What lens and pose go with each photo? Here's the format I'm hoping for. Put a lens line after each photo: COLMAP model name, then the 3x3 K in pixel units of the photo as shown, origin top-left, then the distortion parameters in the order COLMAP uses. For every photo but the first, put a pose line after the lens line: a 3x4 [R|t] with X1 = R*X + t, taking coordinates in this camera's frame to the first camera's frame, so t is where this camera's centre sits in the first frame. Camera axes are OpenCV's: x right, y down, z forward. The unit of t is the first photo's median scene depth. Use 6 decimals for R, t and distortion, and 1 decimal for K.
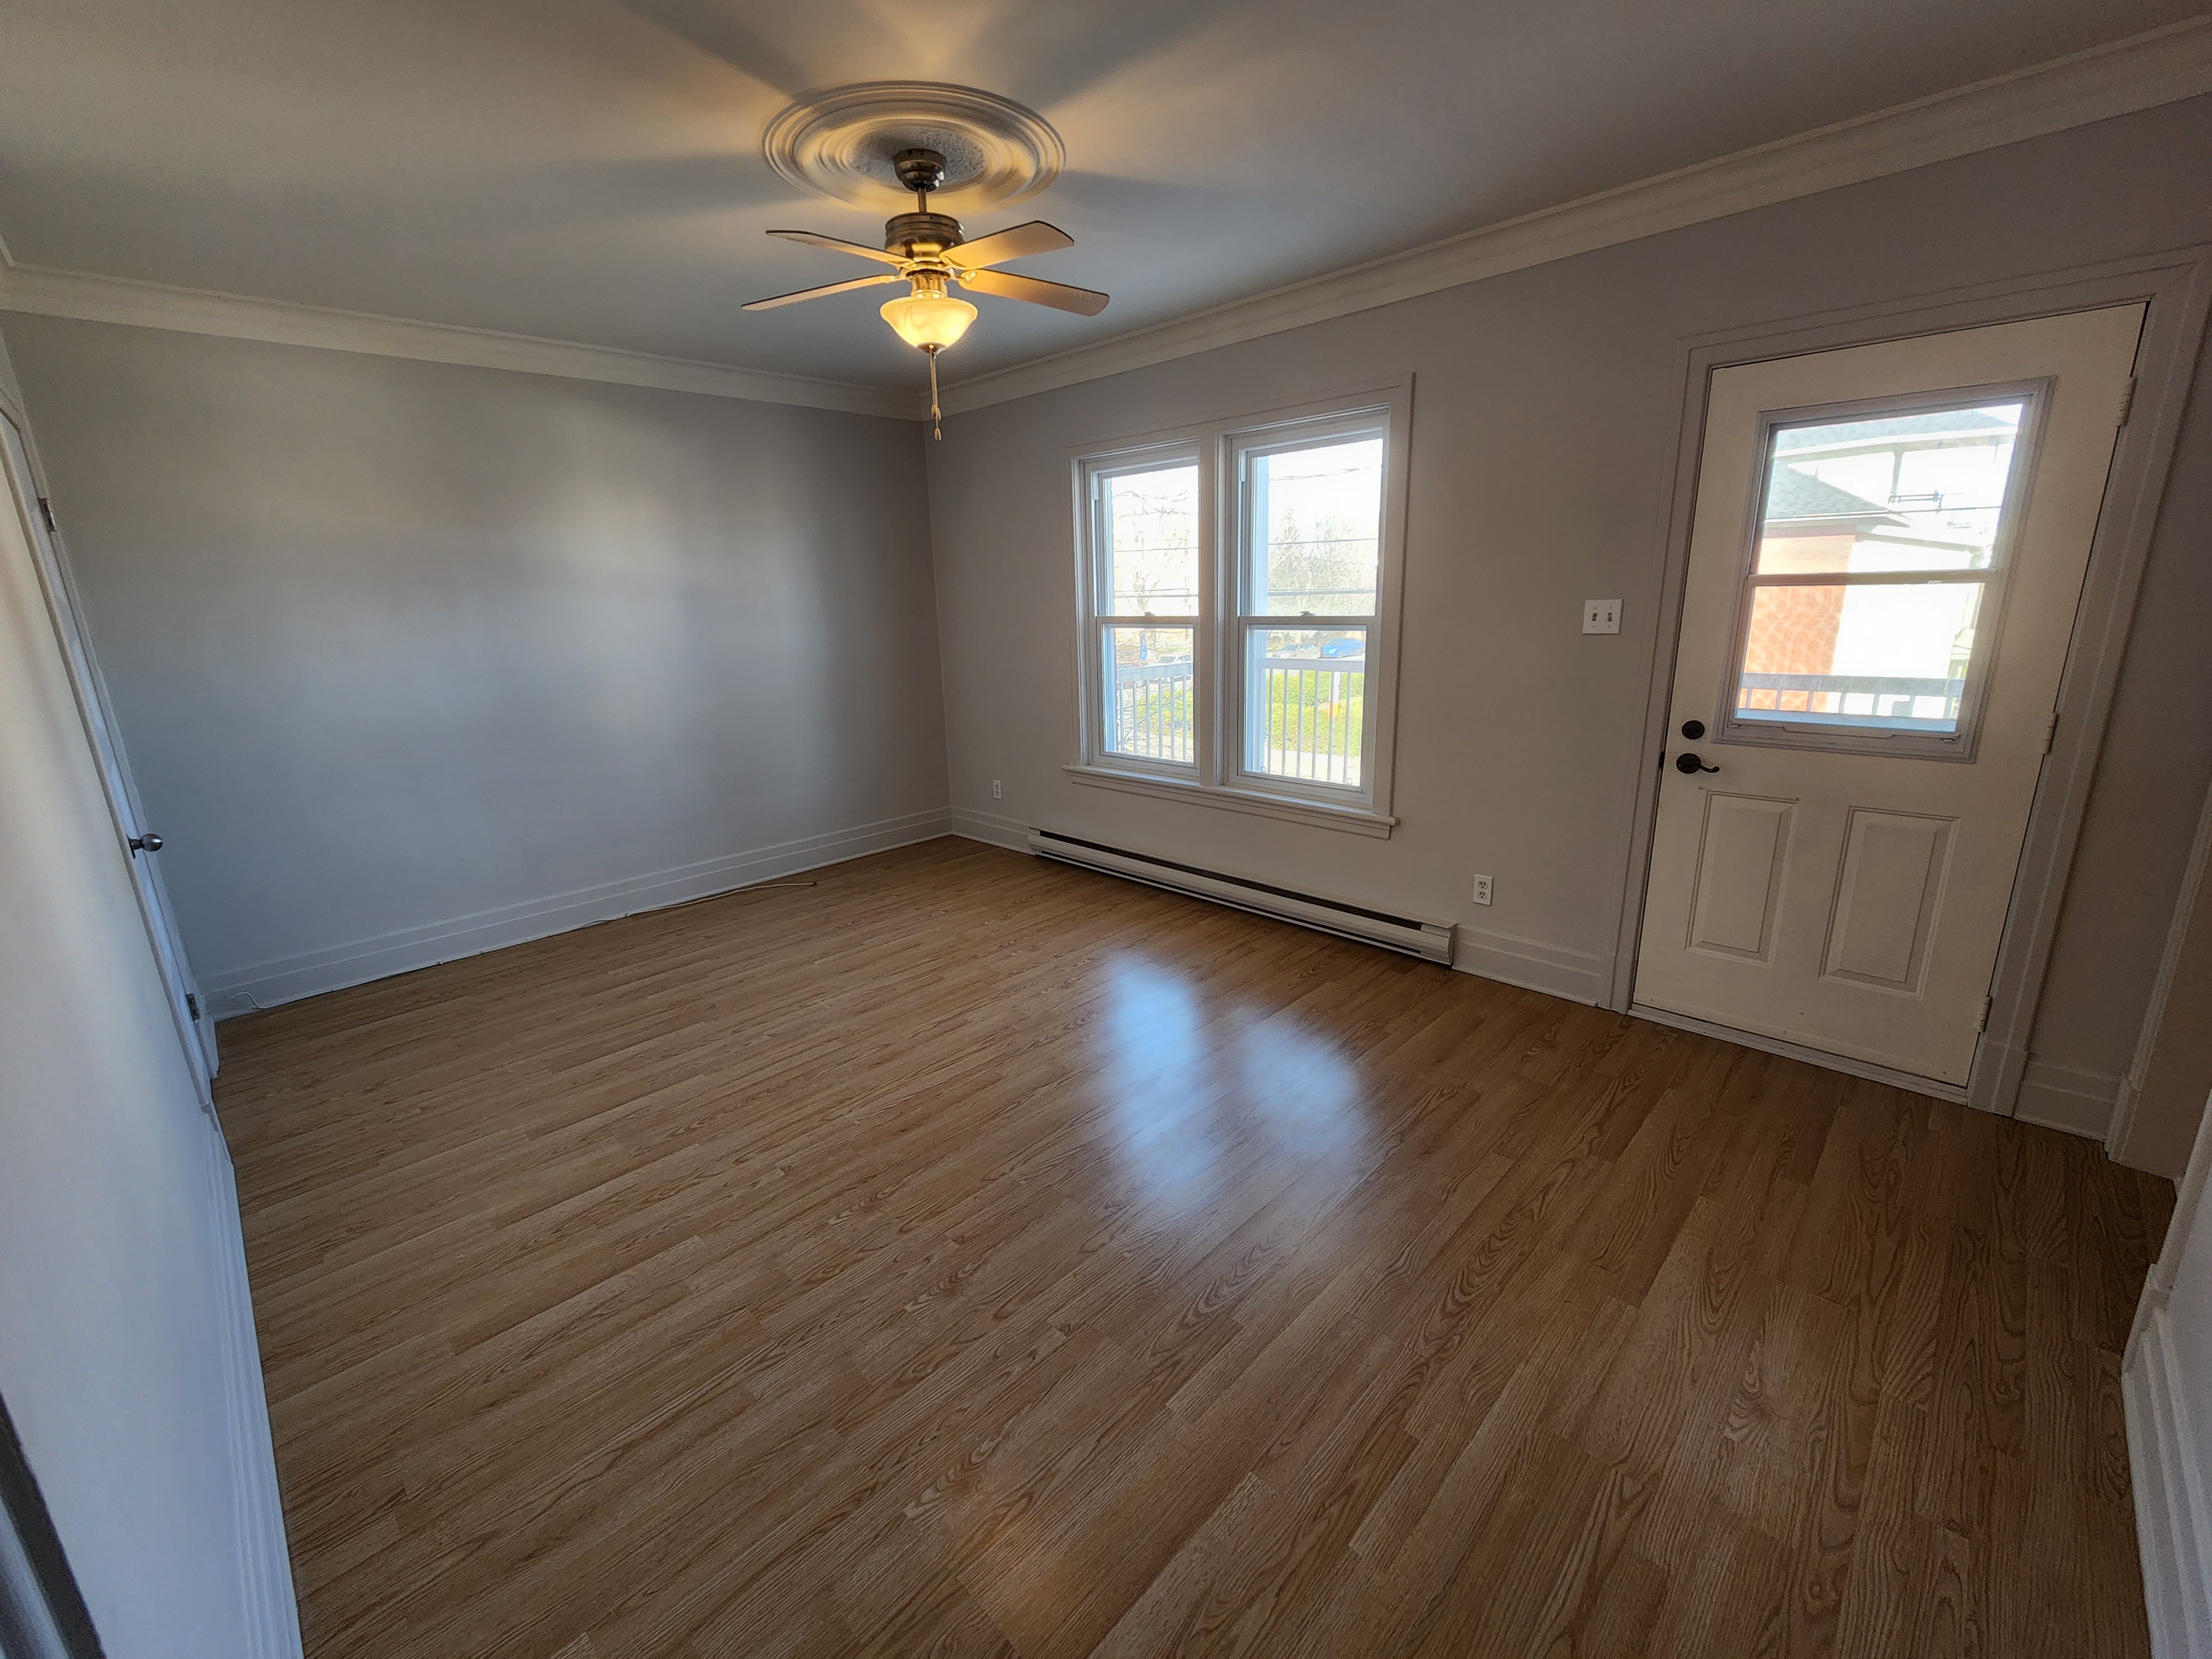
lens RADIAL K [[914.9, 0, 1100.1], [0, 914.9, 822.6], [0, 0, 1]] dist [-0.000830, 0.000171]
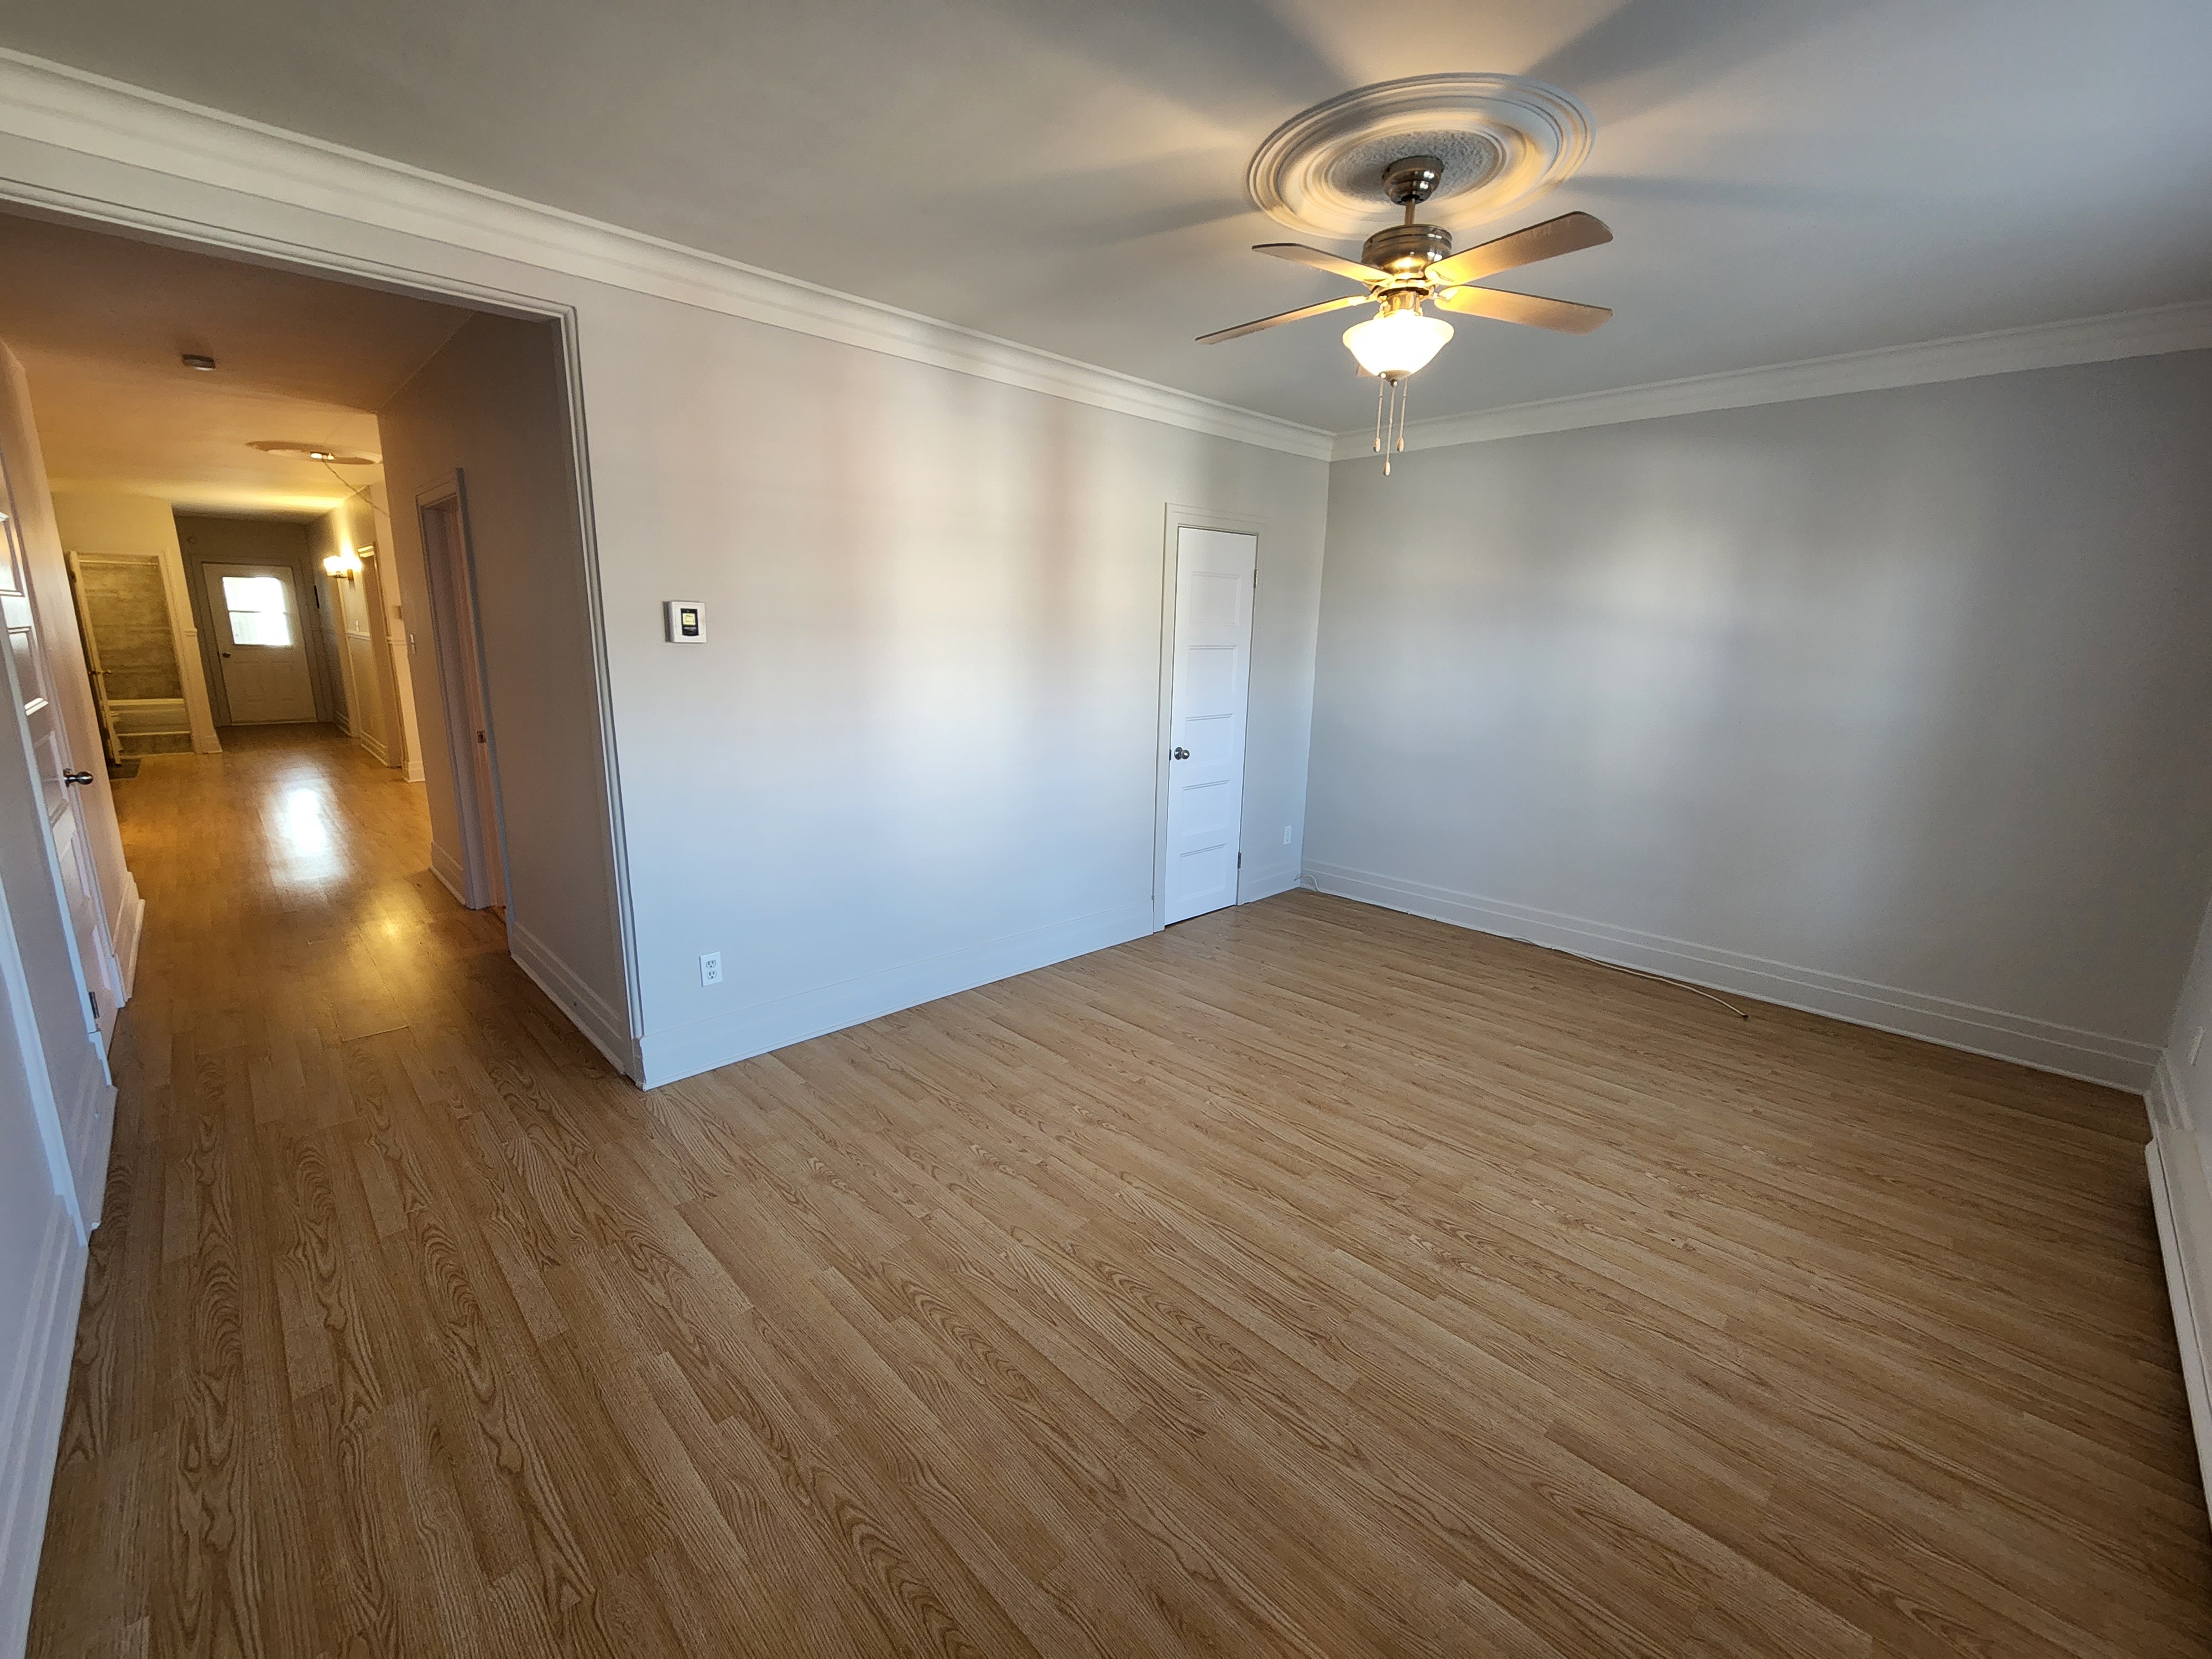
lens RADIAL K [[914.9, 0, 1099.8], [0, 914.9, 822.2], [0, 0, 1]] dist [-0.000830, 0.000171]
pose [[-0.022779, 0.234129, -0.971939, 0.641292], [-0.267084, 0.935430, 0.231595, -0.186823], [0.963404, 0.264865, 0.041224, 0.633311]]
